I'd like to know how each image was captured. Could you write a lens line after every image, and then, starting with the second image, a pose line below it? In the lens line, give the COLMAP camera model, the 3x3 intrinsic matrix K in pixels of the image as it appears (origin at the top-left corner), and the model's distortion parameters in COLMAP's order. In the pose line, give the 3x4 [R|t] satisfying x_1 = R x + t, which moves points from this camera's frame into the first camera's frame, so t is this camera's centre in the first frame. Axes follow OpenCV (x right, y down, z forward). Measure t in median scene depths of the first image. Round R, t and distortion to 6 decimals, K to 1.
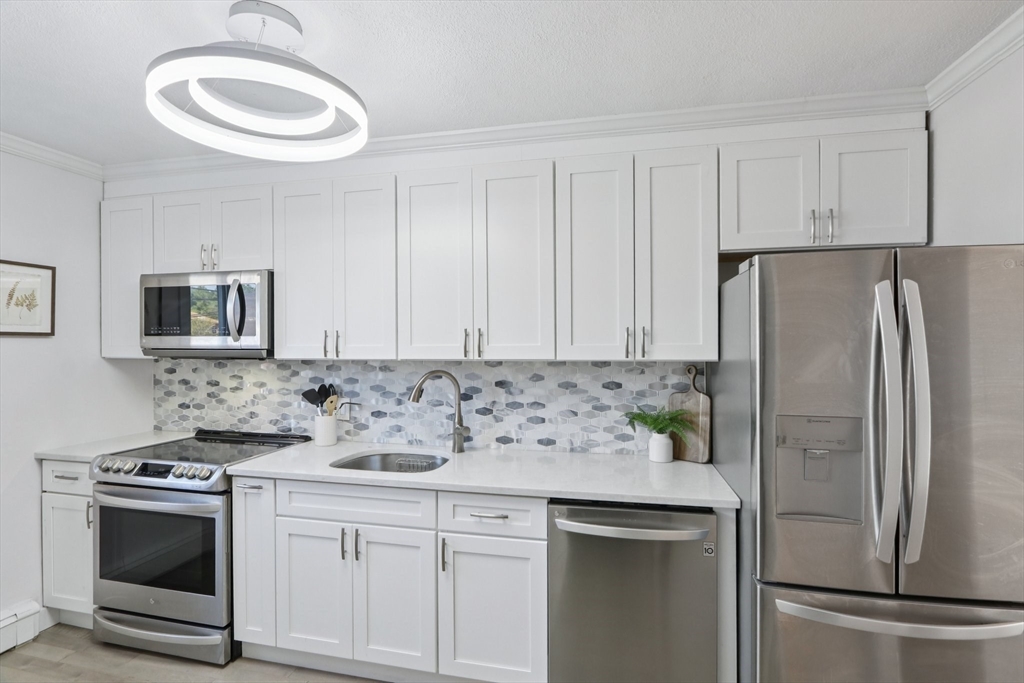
lens RADIAL K [[495.3, 0, 506.5], [0, 495.3, 343.0], [0, 0, 1]] dist [-0.020142, 0.004729]
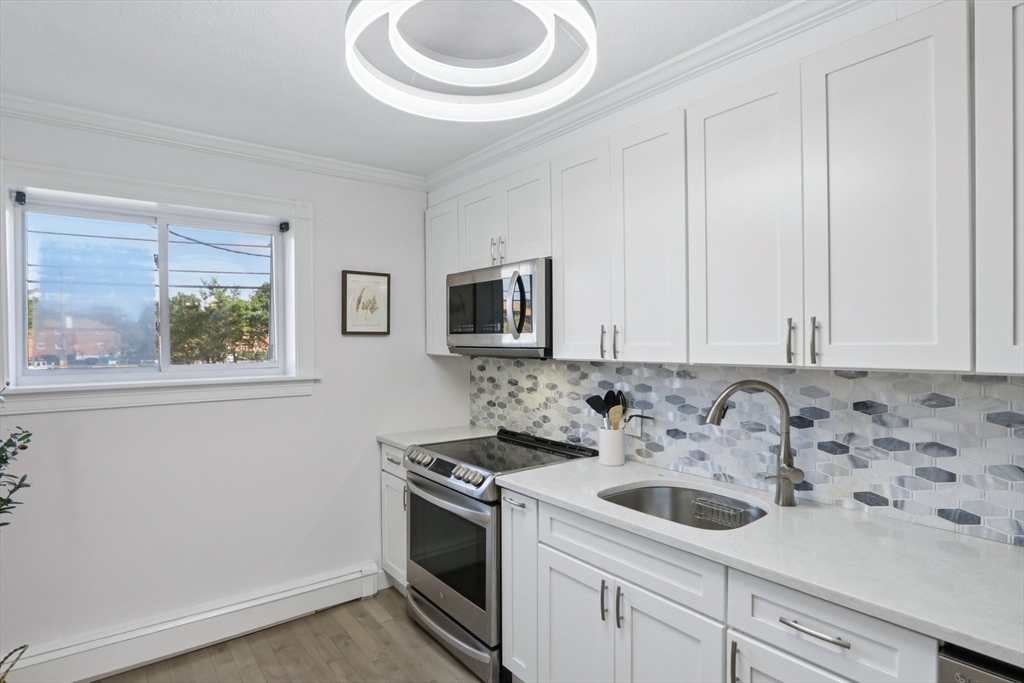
lens RADIAL K [[526.6, 0, 504.3], [0, 526.6, 347.9], [0, 0, 1]] dist [-0.018238, 0.004421]
pose [[0.774060, 0.007370, -0.633069, 0.055463], [0.001696, 0.999905, 0.013714, -0.000277], [0.633110, -0.011689, 0.773974, 0.224307]]
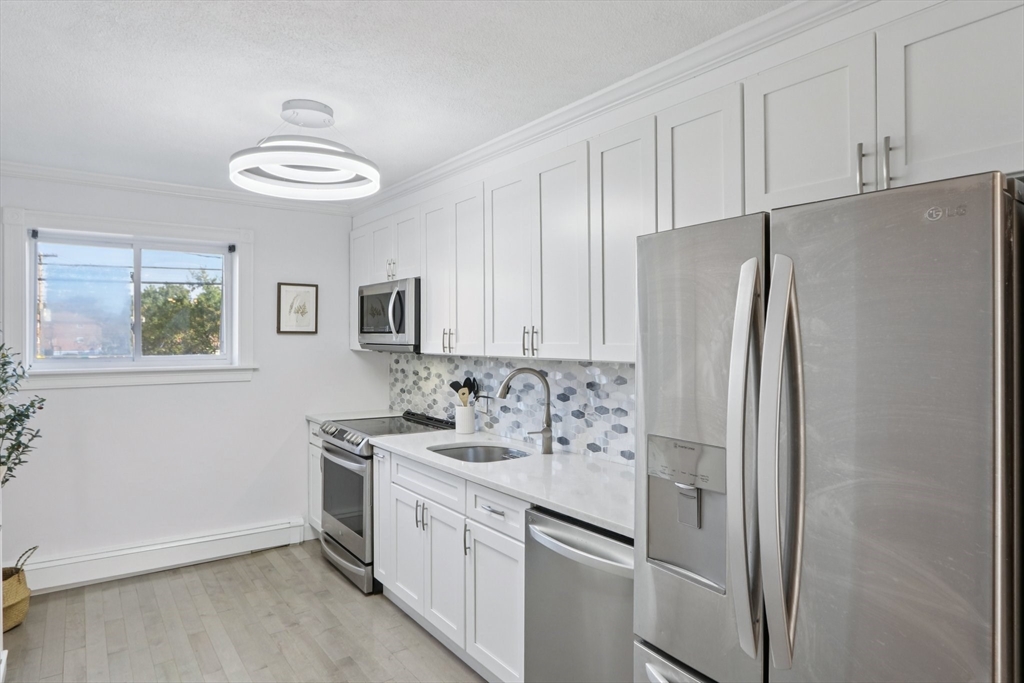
lens RADIAL K [[597.3, 0, 509.9], [0, 597.3, 336.9], [0, 0, 1]] dist [-0.014901, 0.008825]
pose [[0.753255, 0.002904, -0.657723, 0.629988], [-0.004546, 0.999989, -0.000791, -0.006481], [0.657713, 0.003586, 0.753260, 0.071678]]
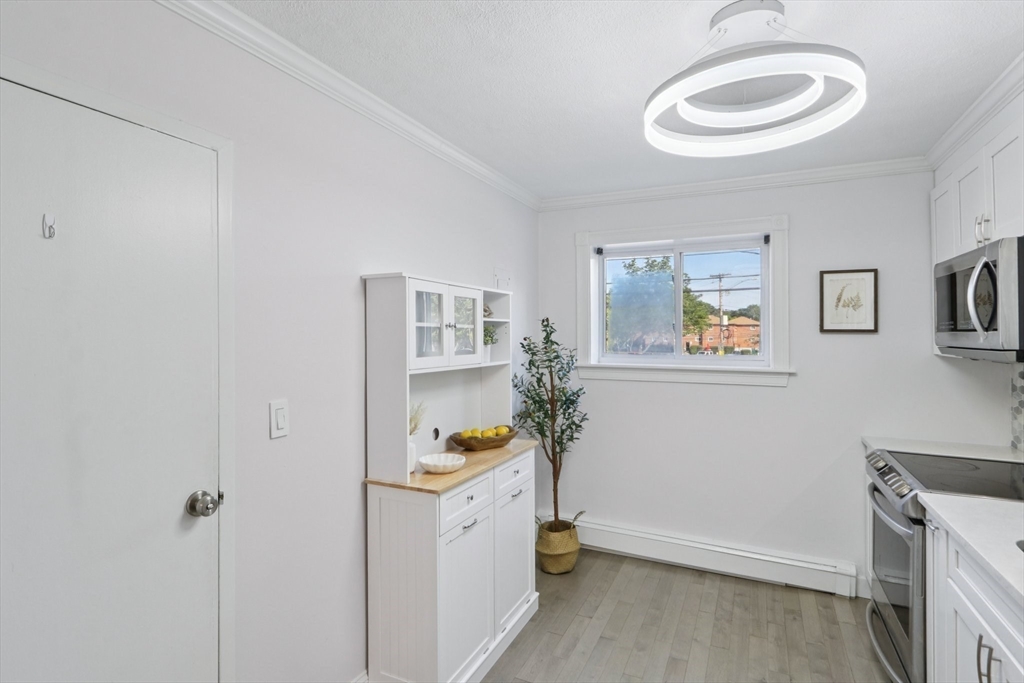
lens RADIAL K [[526.6, 0, 497.2], [0, 526.6, 325.8], [0, 0, 1]] dist [-0.018238, 0.004421]
pose [[-0.227691, -0.015980, -0.973602, 0.396539], [-0.006844, 0.999867, -0.014810, -0.006145], [0.973709, 0.003291, -0.227770, 0.449498]]
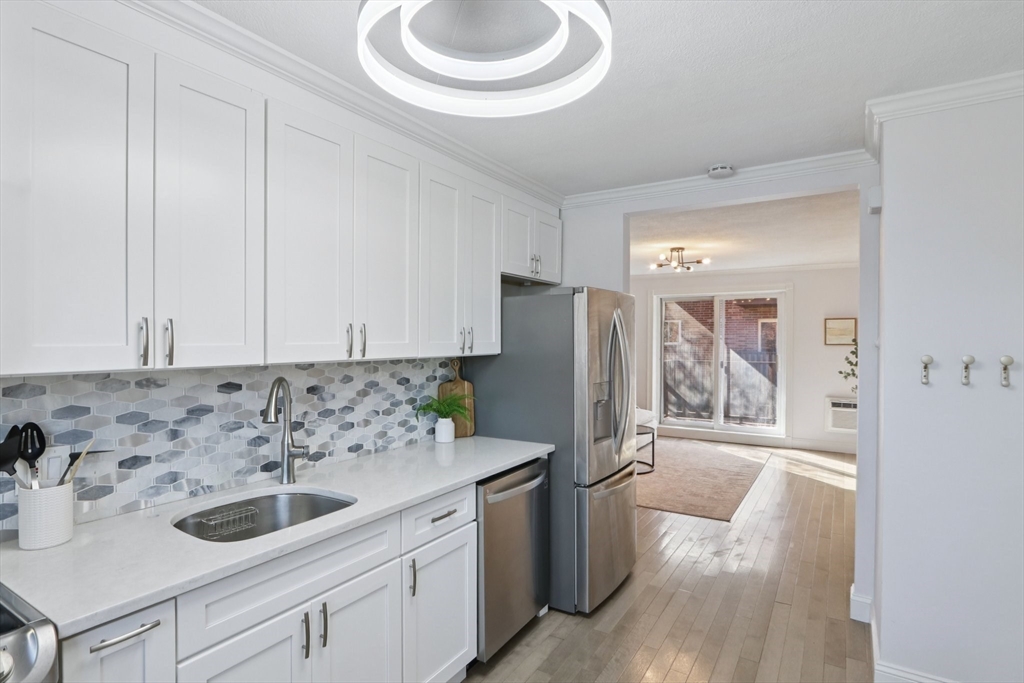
lens RADIAL K [[533.3, 0, 504.3], [0, 533.3, 342.4], [0, 0, 1]] dist [-0.002436, 0.000494]
pose [[0.341743, -0.001789, 0.939792, -0.776463], [0.001187, 0.999998, 0.001472, 0.001963], [-0.939793, 0.000613, 0.341744, 0.410446]]
